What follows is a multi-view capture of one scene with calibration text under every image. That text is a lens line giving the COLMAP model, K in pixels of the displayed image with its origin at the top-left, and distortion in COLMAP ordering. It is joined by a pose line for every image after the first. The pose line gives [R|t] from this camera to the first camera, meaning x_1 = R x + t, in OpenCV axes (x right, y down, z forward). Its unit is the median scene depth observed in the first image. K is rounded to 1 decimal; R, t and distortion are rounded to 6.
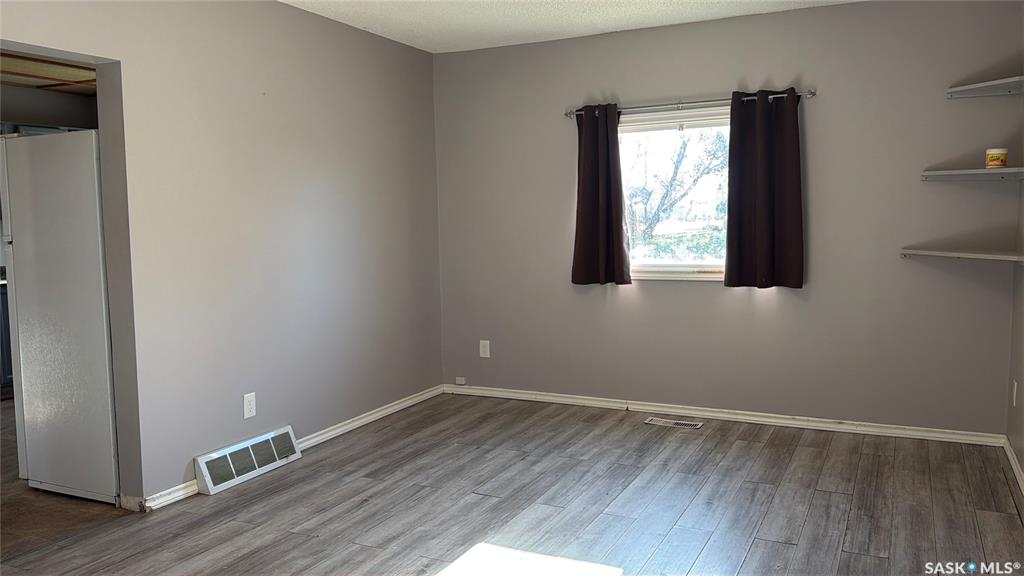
lens RADIAL K [[806.1, 0, 512.0], [0, 806.1, 288.0], [0, 0, 1]] dist [0.087858, -0.101250]
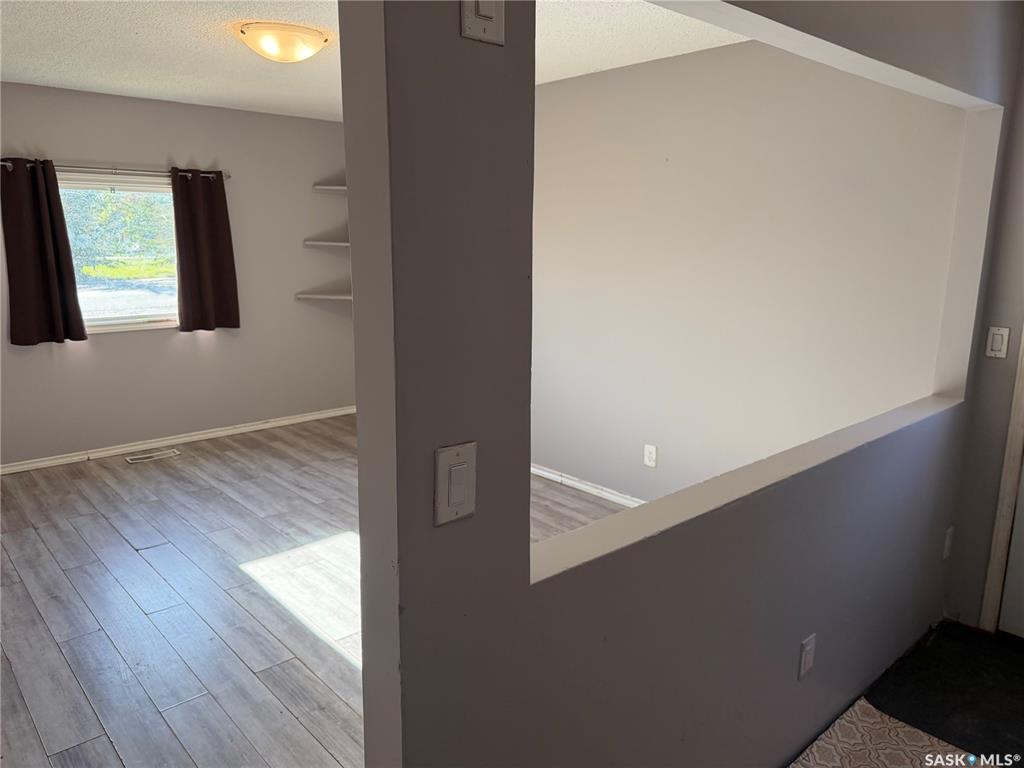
lens RADIAL K [[733.9, 0, 524.5], [0, 733.9, 375.2], [0, 0, 1]] dist [0.005480, -0.004557]
pose [[0.356235, -0.157825, 0.920971, -0.657716], [0.067840, 0.987400, 0.142968, -0.069785], [-0.931930, 0.011549, 0.362453, 0.165569]]
